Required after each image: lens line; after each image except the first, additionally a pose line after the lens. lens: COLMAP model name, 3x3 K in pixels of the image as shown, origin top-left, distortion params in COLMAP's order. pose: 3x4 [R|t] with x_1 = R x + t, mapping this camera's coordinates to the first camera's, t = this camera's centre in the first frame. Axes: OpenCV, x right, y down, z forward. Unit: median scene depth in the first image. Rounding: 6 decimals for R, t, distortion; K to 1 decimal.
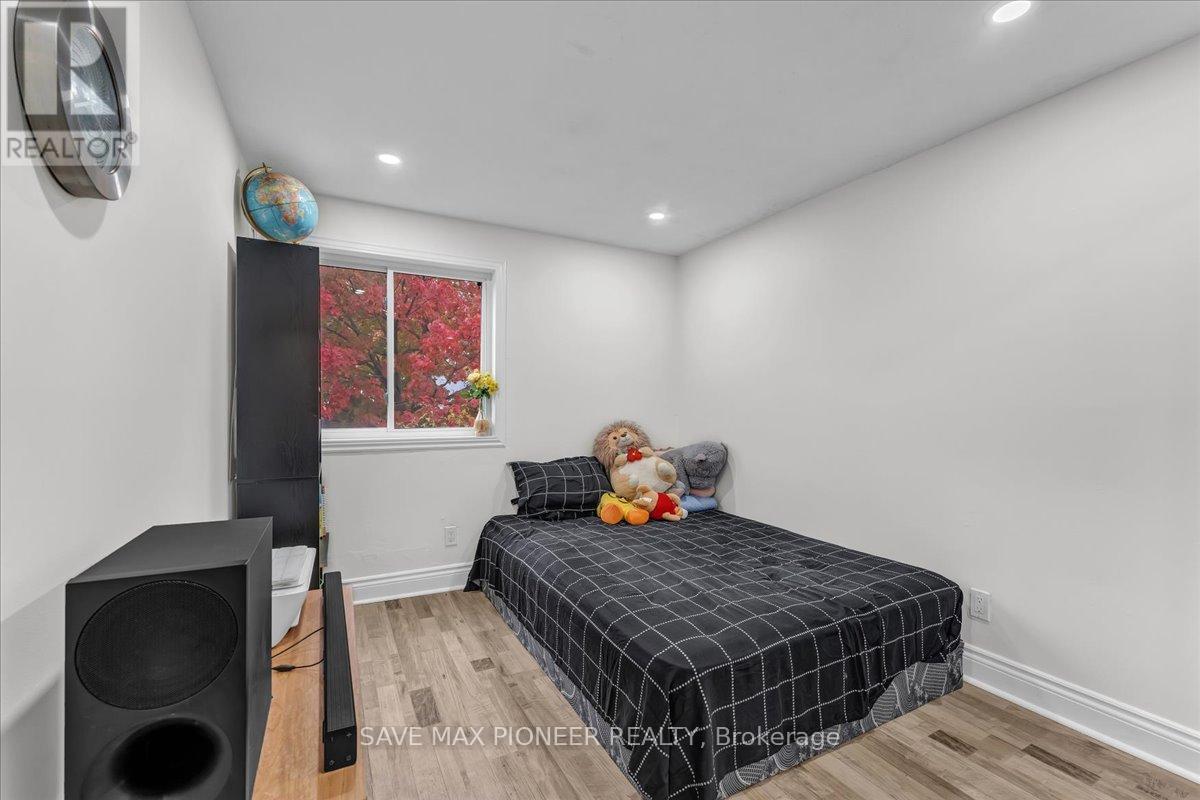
lens RADIAL K [[506.7, 0, 600.0], [0, 506.7, 400.0], [0, 0, 1]] dist [-0.000239, -0.000233]
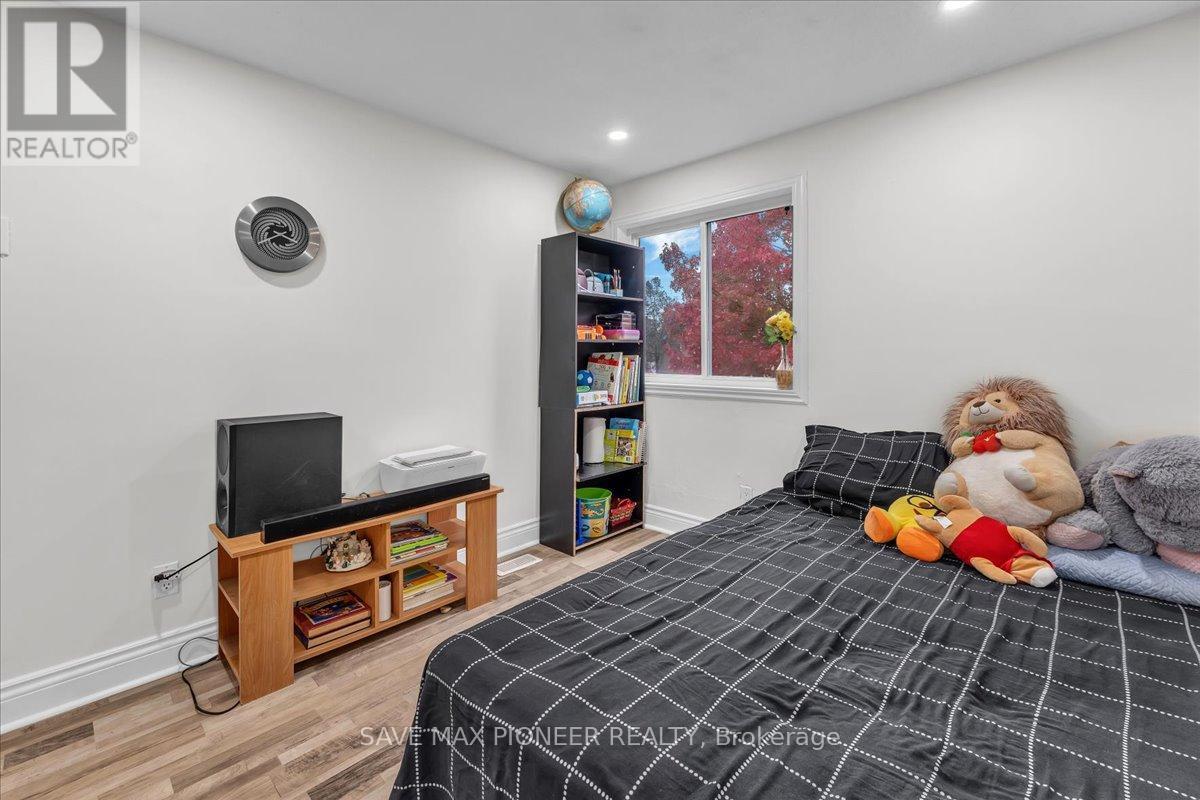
lens RADIAL K [[519.7, 0, 598.0], [0, 519.7, 356.3], [0, 0, 1]] dist [-0.000018, 0.000014]
pose [[0.318440, 0.001453, -0.947942, 0.493076], [0.016446, 0.999840, 0.007058, 0.005636], [0.947800, -0.017838, 0.318365, 0.447952]]
